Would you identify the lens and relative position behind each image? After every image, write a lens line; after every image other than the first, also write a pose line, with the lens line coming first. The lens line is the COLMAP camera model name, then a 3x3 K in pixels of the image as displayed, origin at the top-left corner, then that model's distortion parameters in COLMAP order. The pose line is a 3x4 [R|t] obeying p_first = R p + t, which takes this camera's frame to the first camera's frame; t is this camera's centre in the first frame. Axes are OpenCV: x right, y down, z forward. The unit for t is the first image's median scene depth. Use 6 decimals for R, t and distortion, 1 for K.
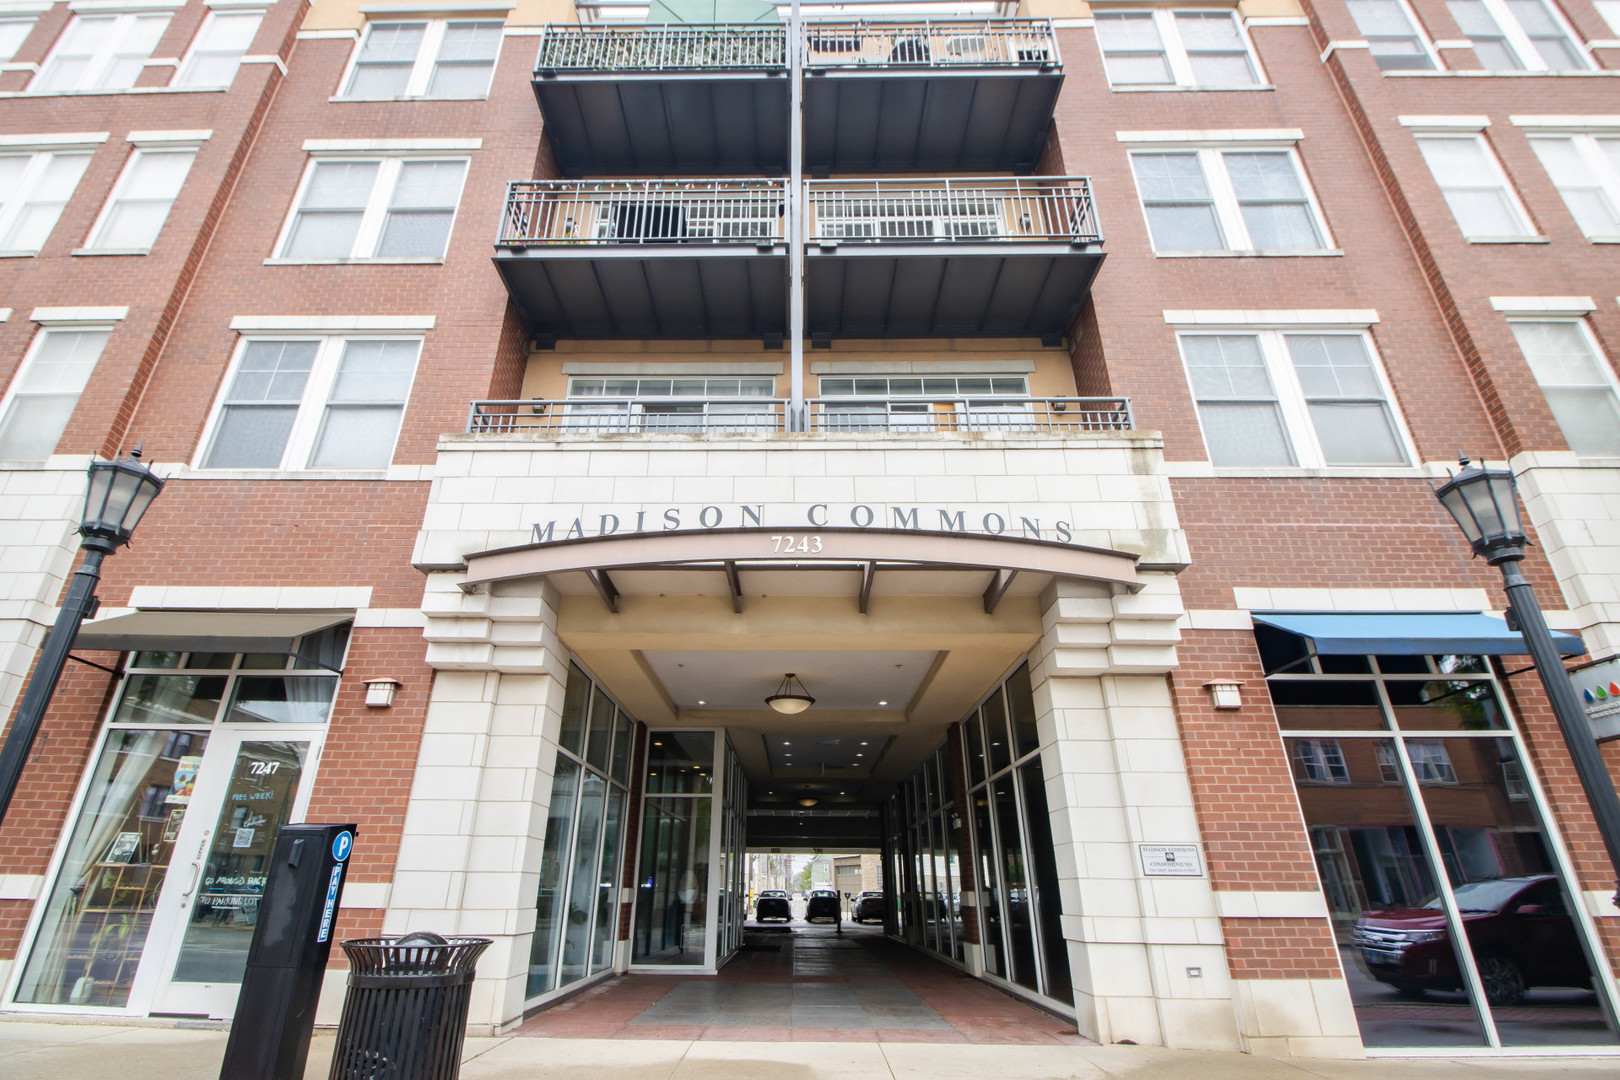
lens RADIAL K [[753.2, 0, 803.9], [0, 753.2, 540.7], [0, 0, 1]] dist [-0.014291, -0.000032]
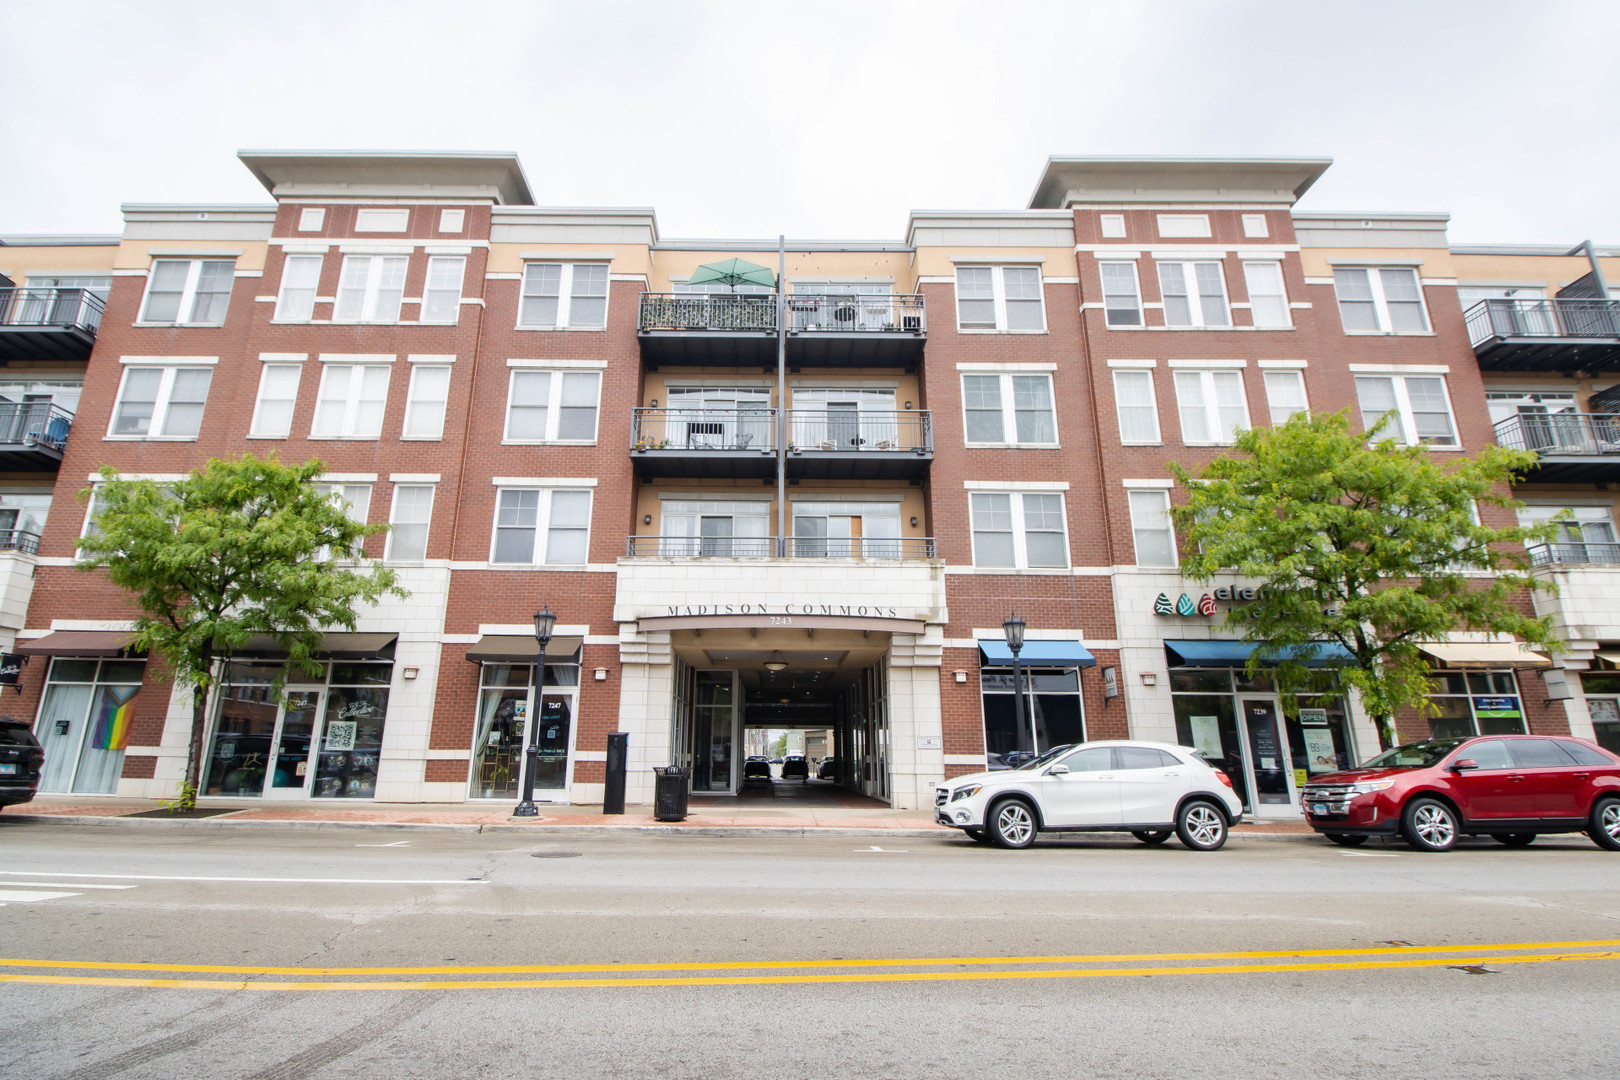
lens RADIAL K [[753.2, 0, 808.1], [0, 753.2, 540.3], [0, 0, 1]] dist [-0.014291, -0.000032]
pose [[0.999324, 0.009852, 0.035408, -0.007604], [-0.015196, 0.987954, 0.153998, -0.476022], [-0.033464, -0.154432, 0.987436, -1.042231]]
